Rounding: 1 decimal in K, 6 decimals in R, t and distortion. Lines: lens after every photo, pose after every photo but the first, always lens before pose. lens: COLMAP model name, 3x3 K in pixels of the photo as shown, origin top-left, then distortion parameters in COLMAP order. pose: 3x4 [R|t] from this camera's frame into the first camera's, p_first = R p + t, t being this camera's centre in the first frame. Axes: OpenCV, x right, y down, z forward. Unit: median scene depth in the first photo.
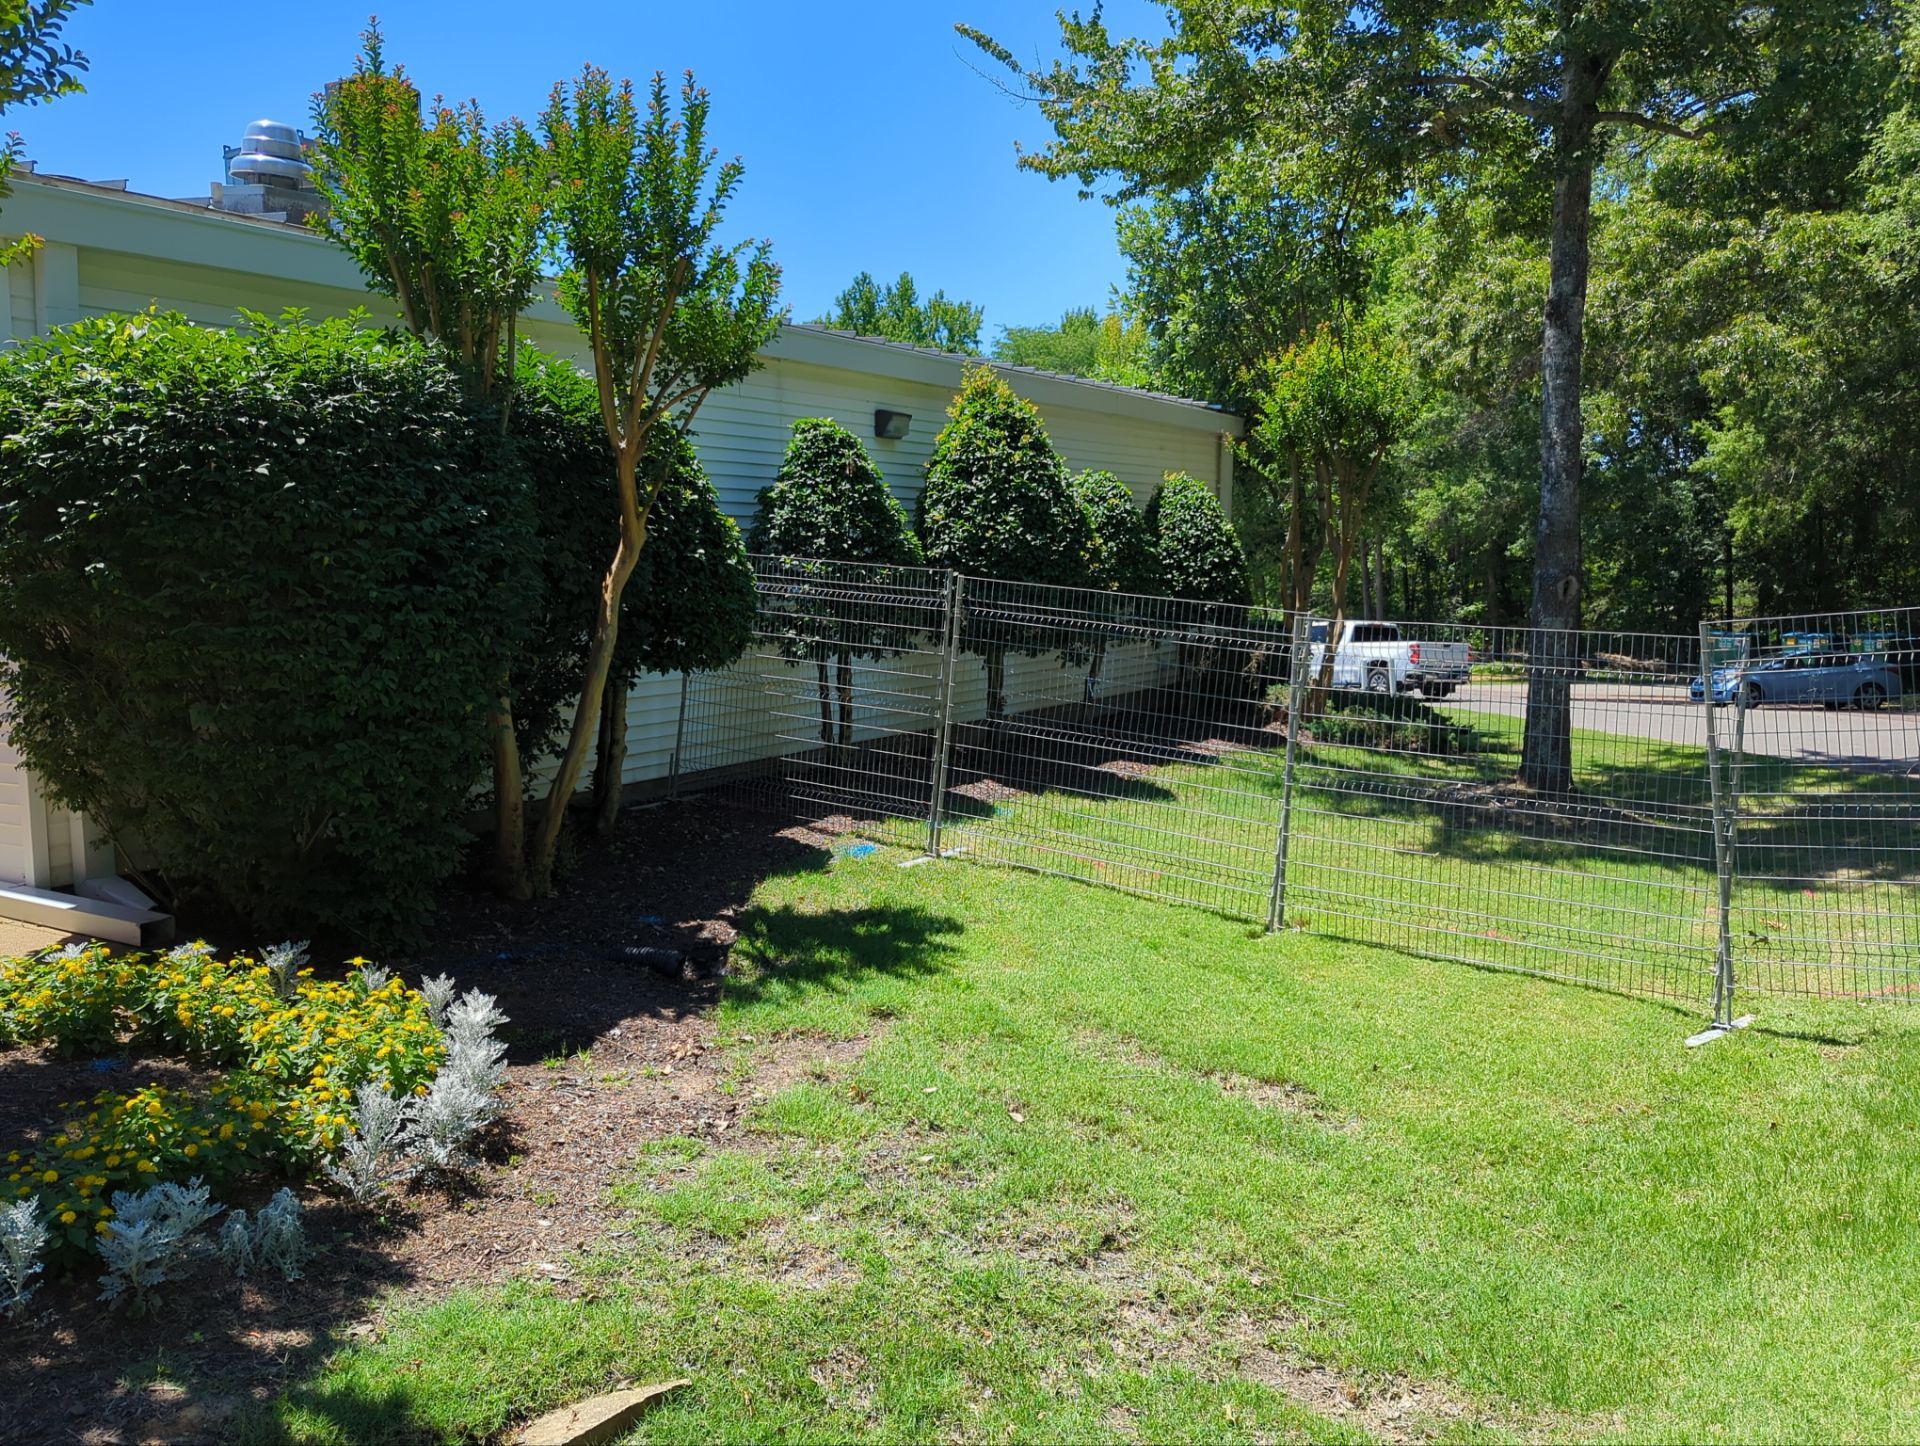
lens RADIAL K [[1566.1, 0, 946.3], [0, 1566.1, 737.0], [0, 0, 1]] dist [0.062450, -0.059506]
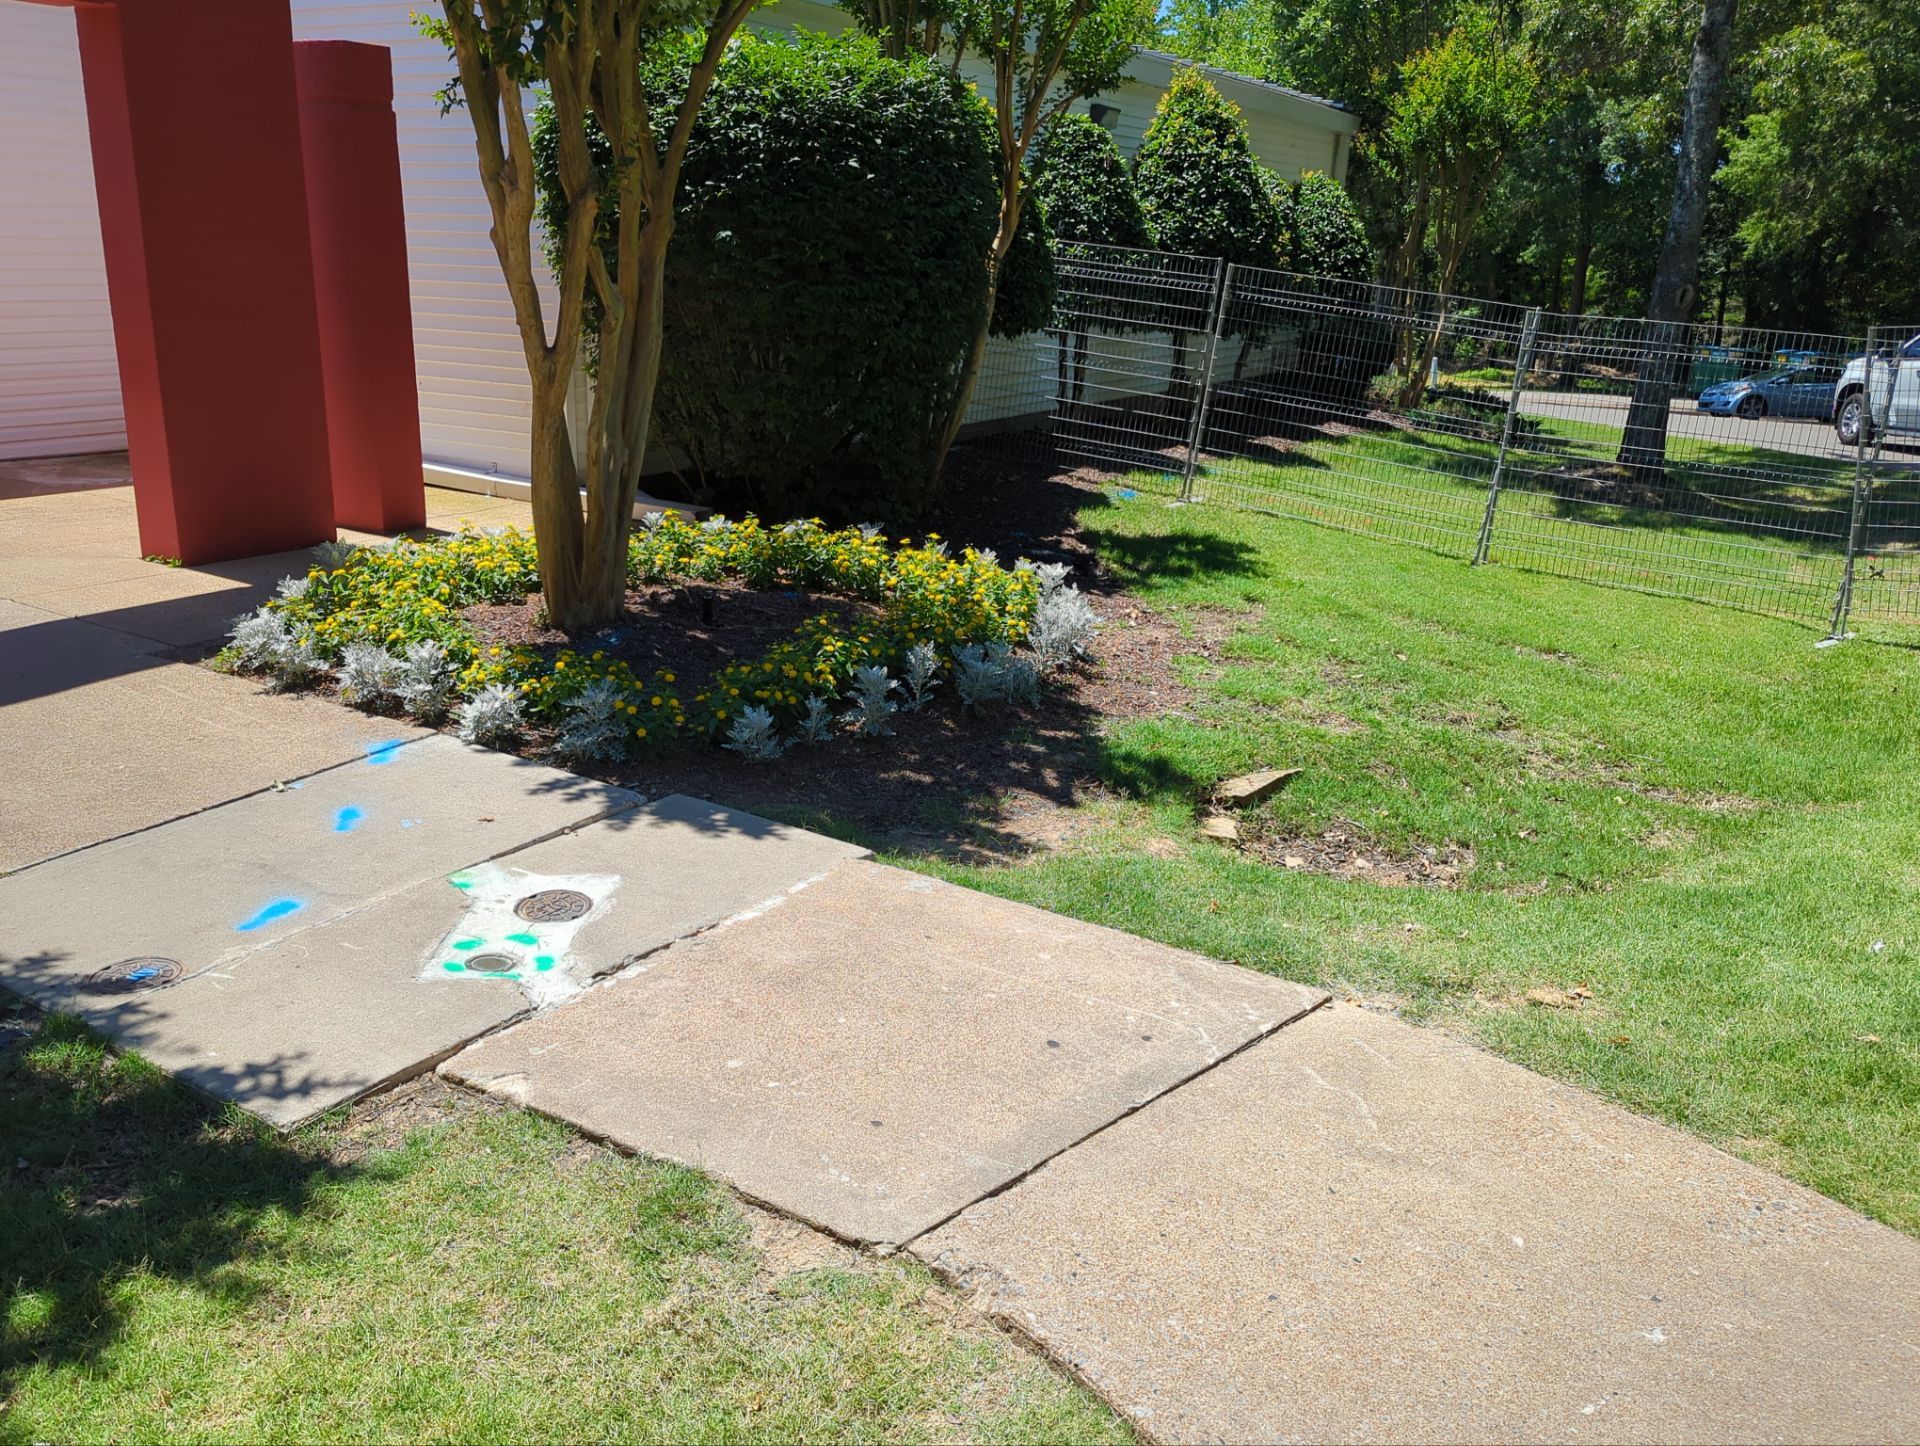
lens RADIAL K [[1566.1, 0, 947.8], [0, 1566.1, 718.6], [0, 0, 1]] dist [0.062450, -0.059506]
pose [[0.998717, 0.034331, 0.037225, -0.181441], [-0.040538, 0.982571, 0.181412, 0.021456], [-0.030348, -0.182688, 0.982702, -0.182277]]
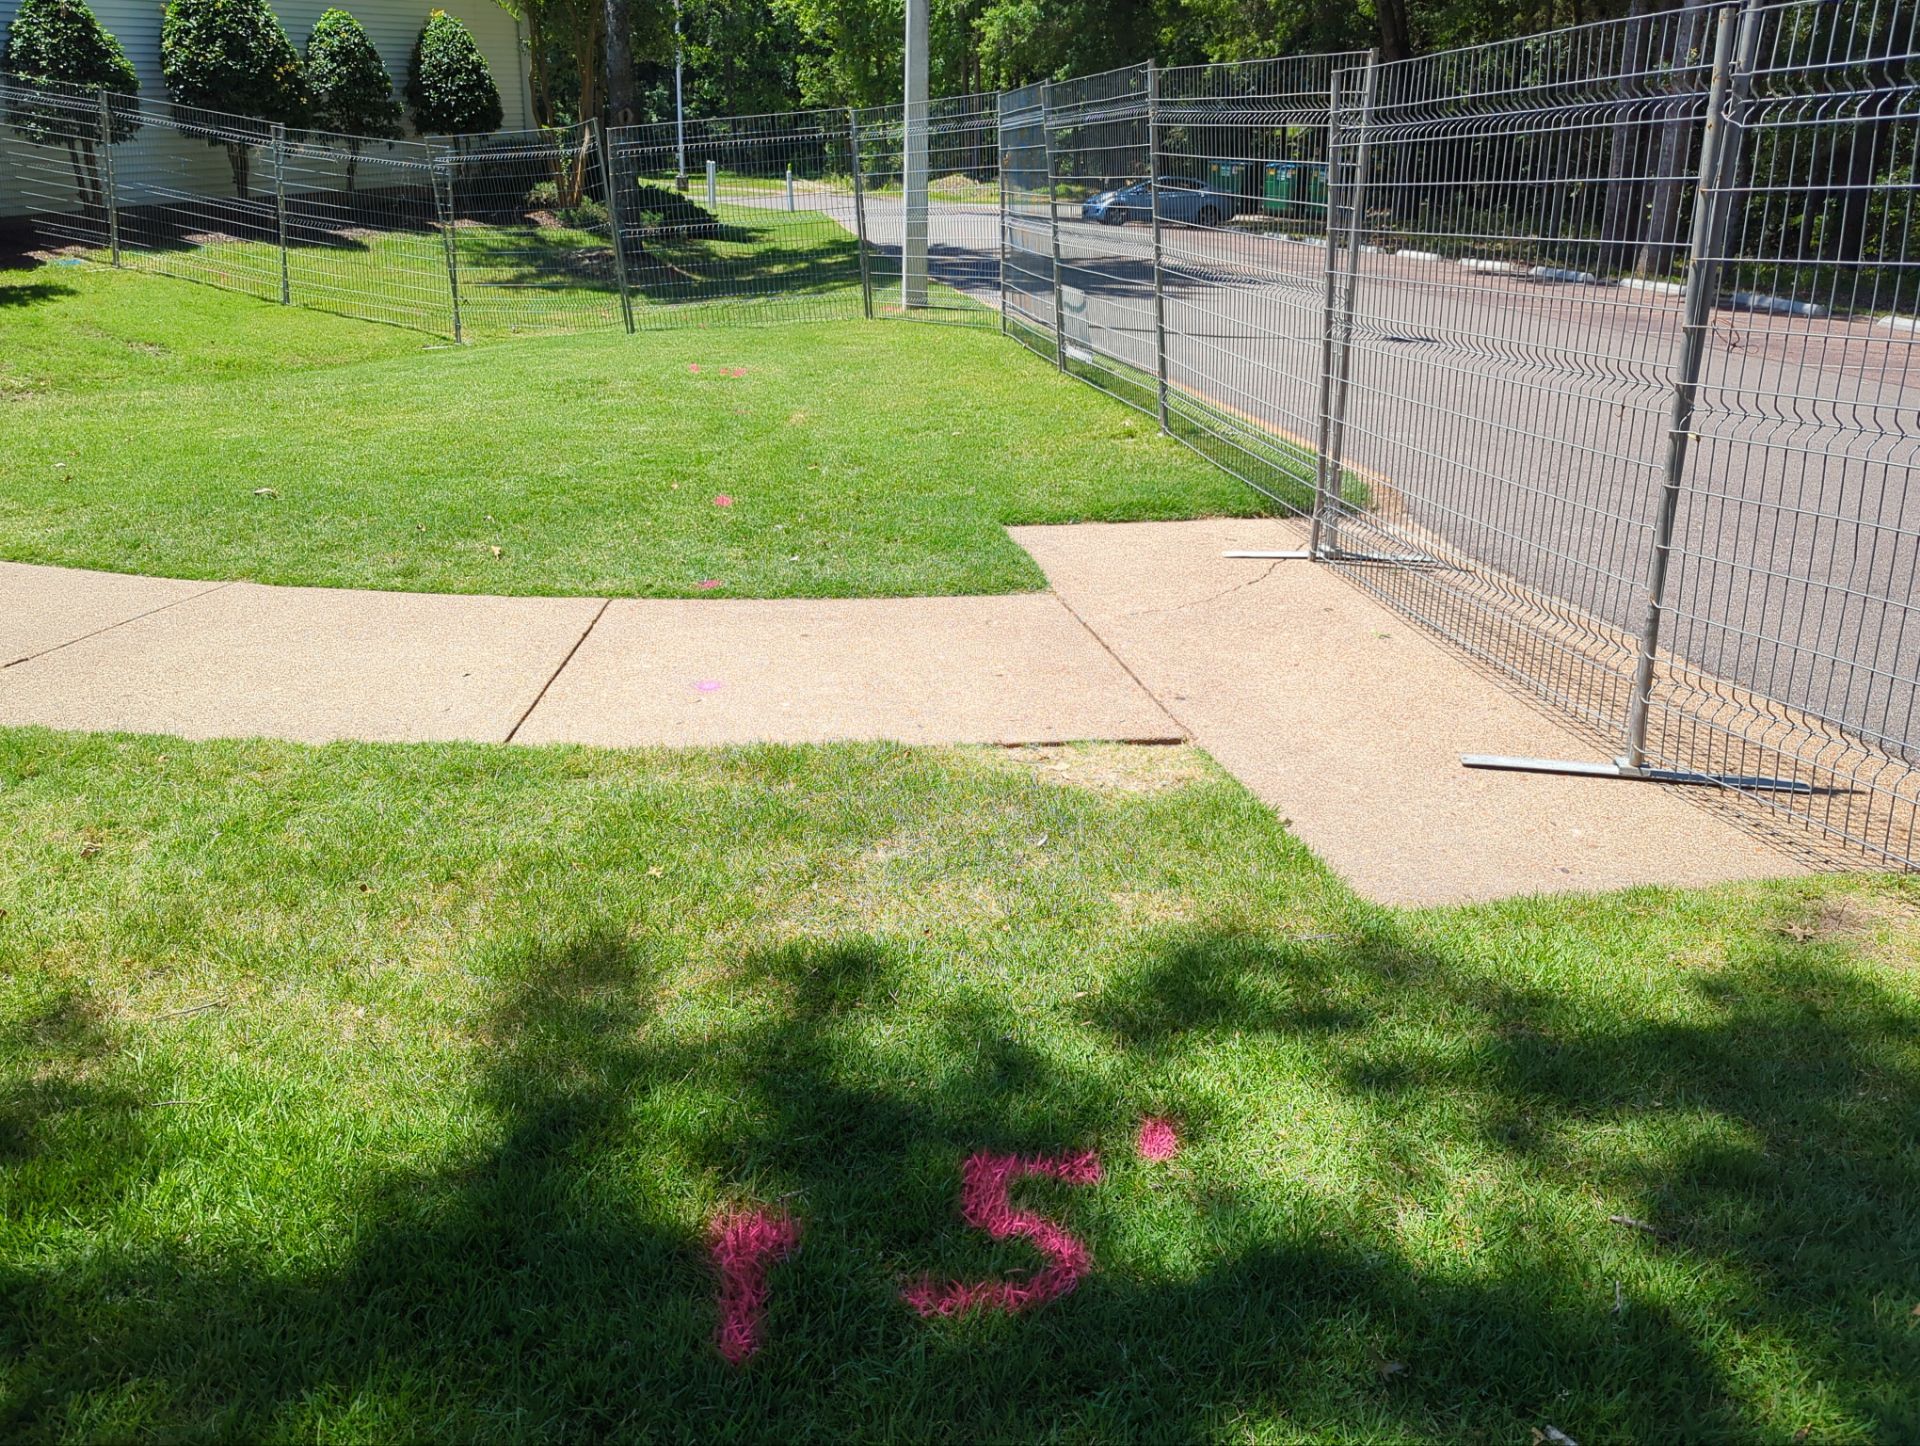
lens RADIAL K [[1566.1, 0, 967.9], [0, 1566.1, 723.0], [0, 0, 1]] dist [0.062450, -0.059506]
pose [[0.983726, -0.030617, 0.177048, 0.450484], [-0.020432, 0.959921, 0.279526, 0.038189], [-0.178510, -0.278594, 0.943673, -0.725117]]
